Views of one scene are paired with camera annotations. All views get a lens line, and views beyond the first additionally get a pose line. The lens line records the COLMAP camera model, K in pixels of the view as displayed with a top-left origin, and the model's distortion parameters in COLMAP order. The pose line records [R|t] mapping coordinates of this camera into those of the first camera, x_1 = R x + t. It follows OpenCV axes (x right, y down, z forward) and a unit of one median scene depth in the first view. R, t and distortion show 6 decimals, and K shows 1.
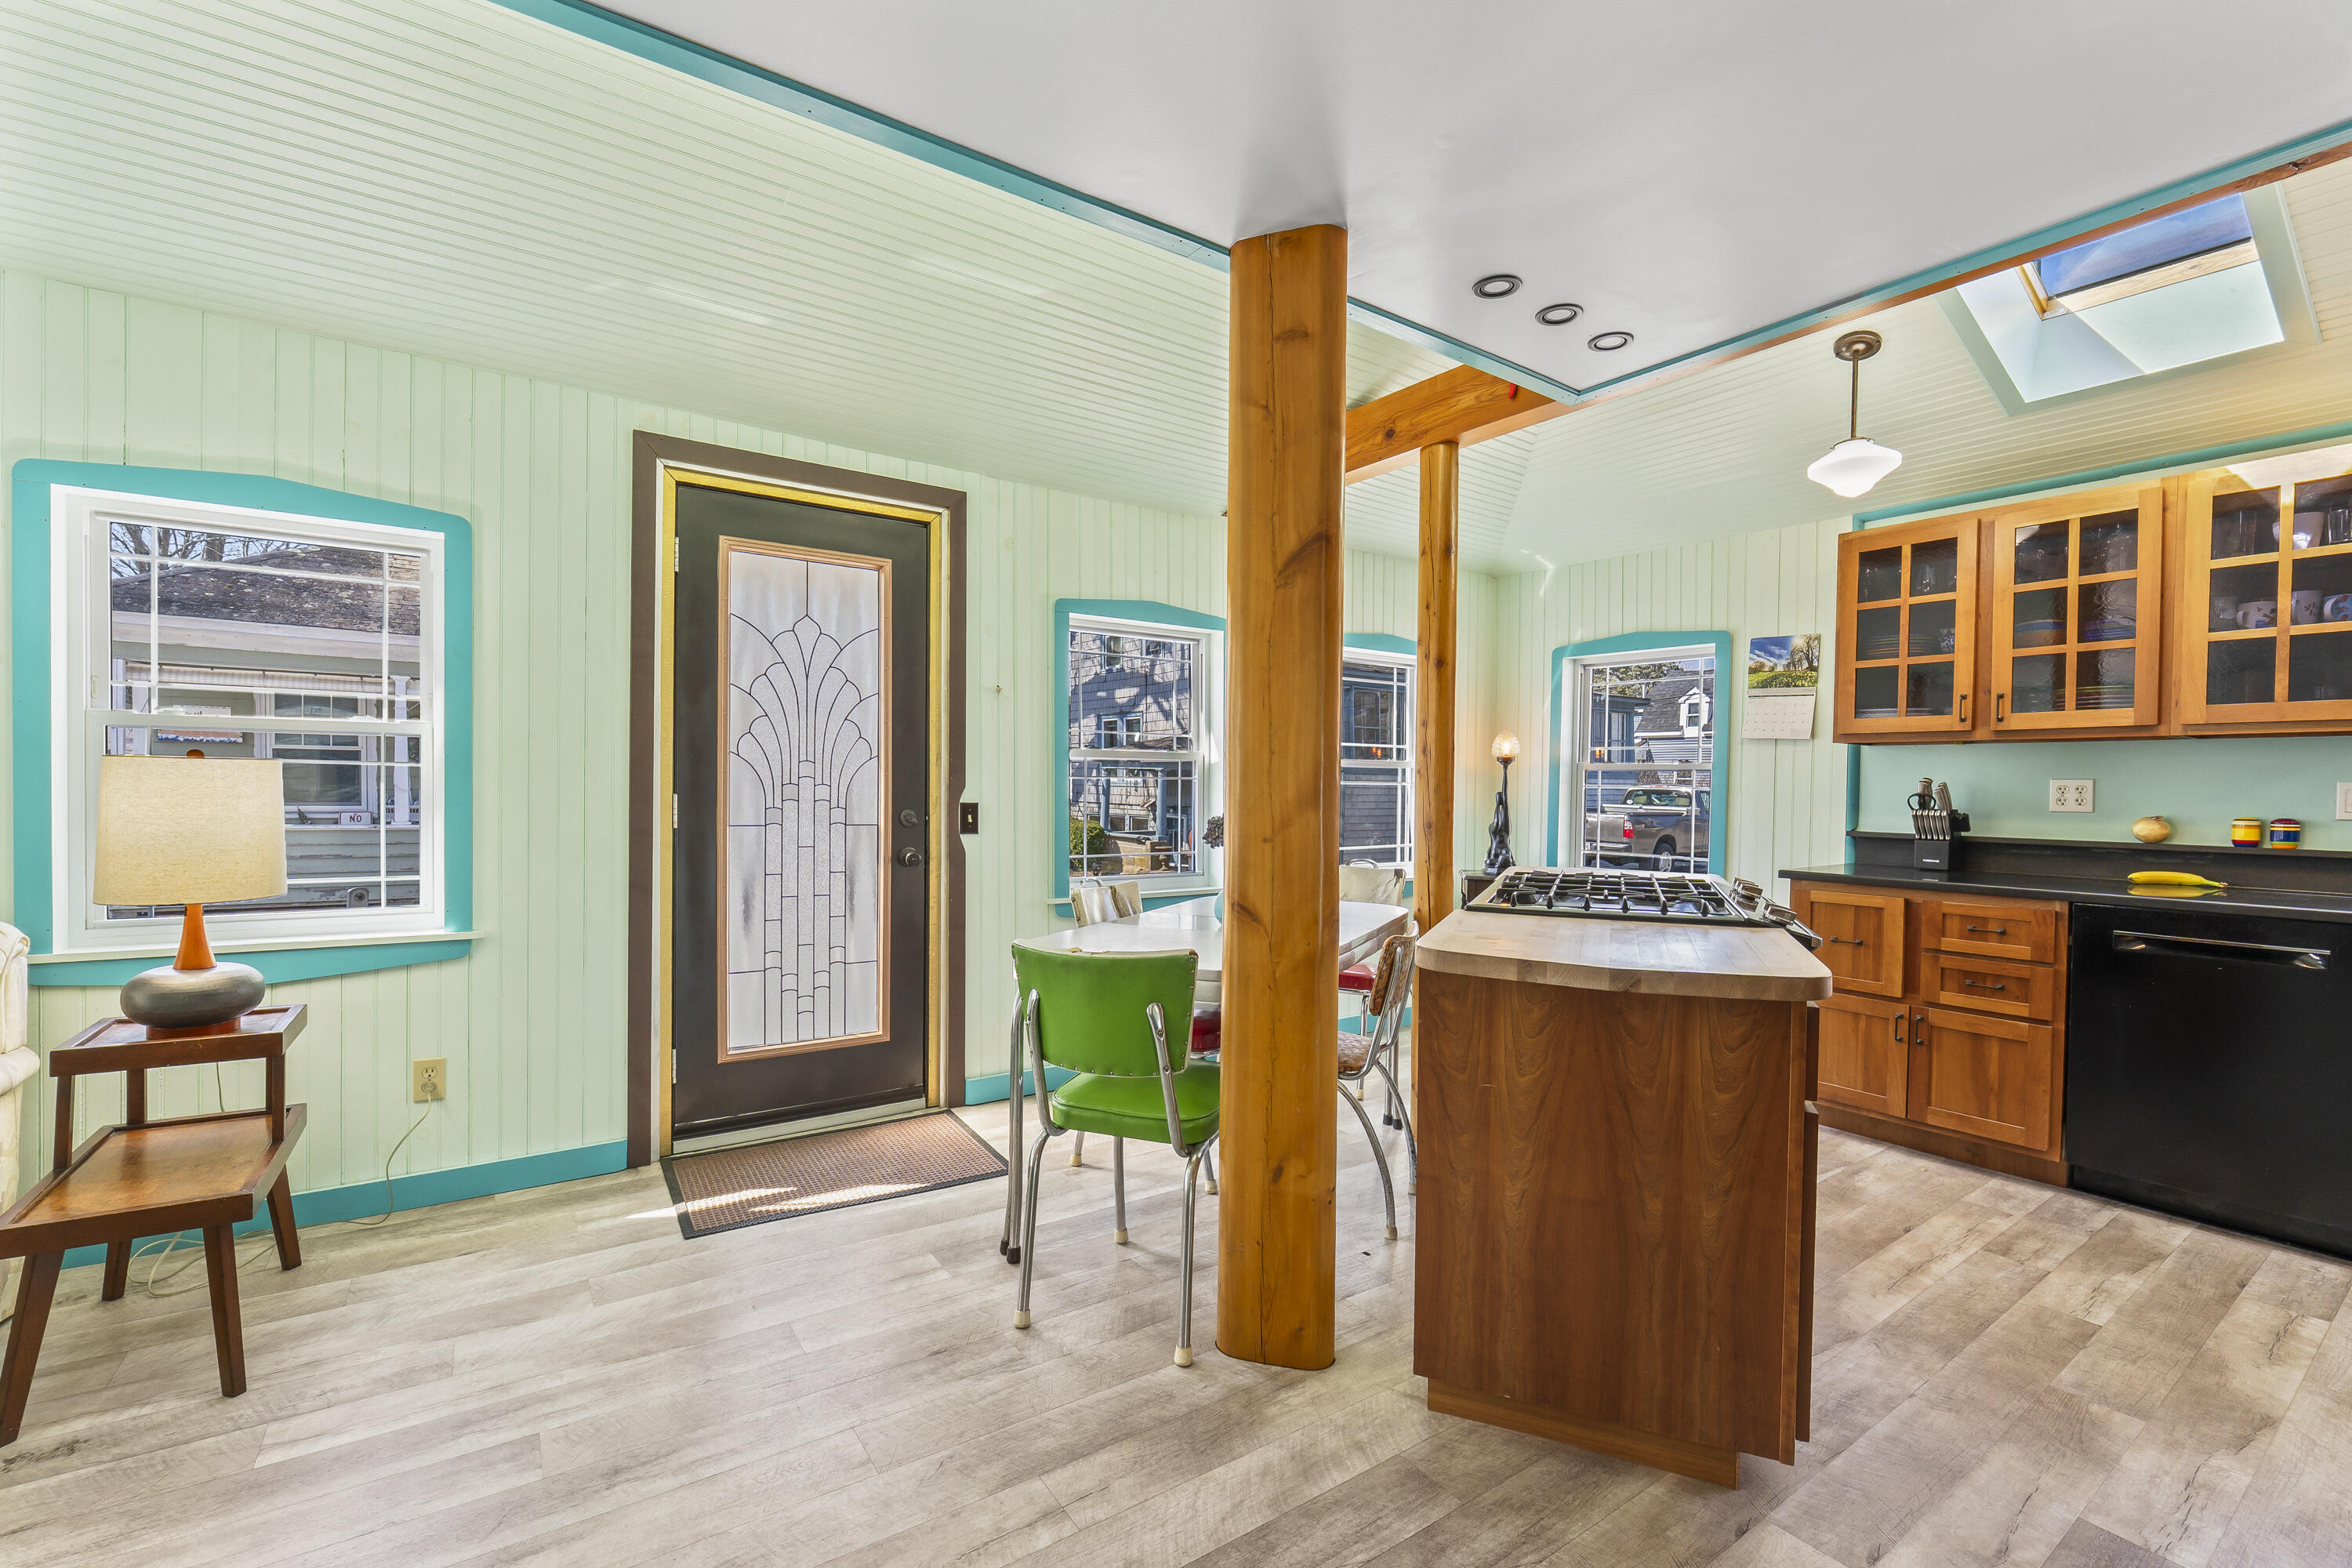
lens RADIAL K [[1009.5, 0, 1174.2], [0, 1009.5, 789.5], [0, 0, 1]] dist [0.000356, 0.000014]
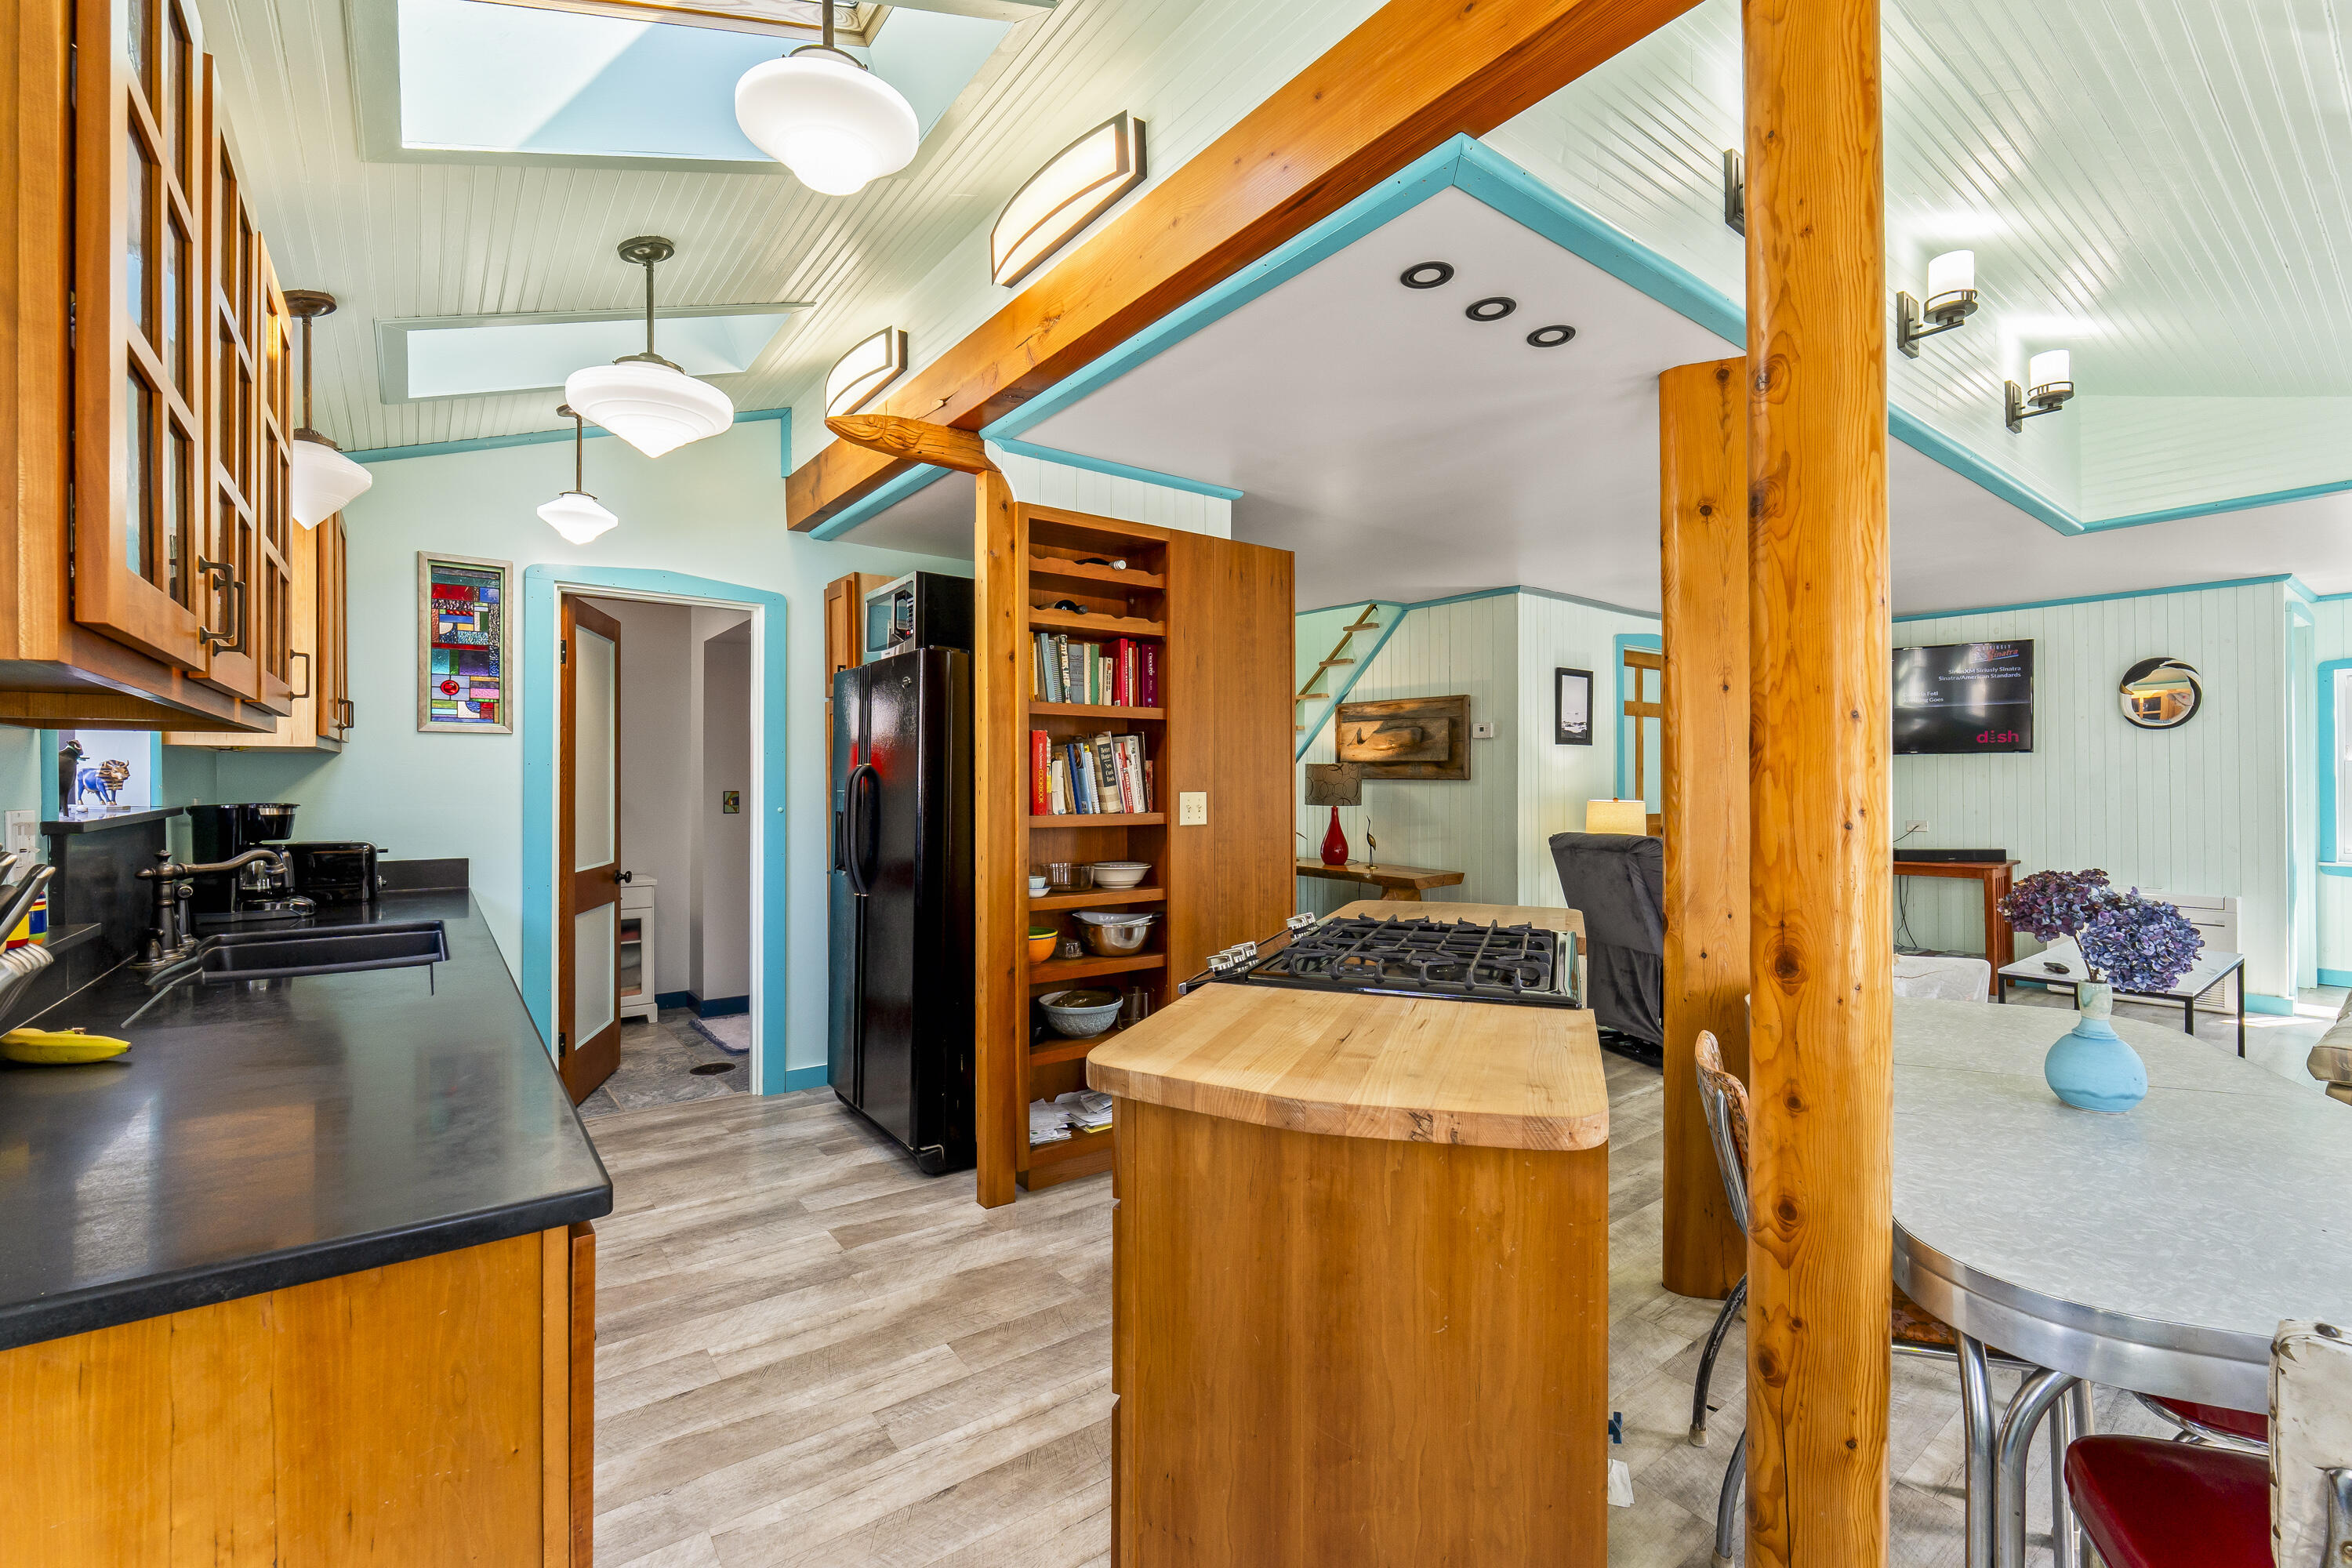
lens RADIAL K [[1009.5, 0, 1177.2], [0, 1009.5, 784.0], [0, 0, 1]] dist [0.000356, 0.000014]
pose [[-0.998822, -0.009122, -0.047664, 0.695996], [-0.009272, 0.999953, 0.002945, -0.026097], [0.047635, 0.003383, -0.998859, 1.880930]]
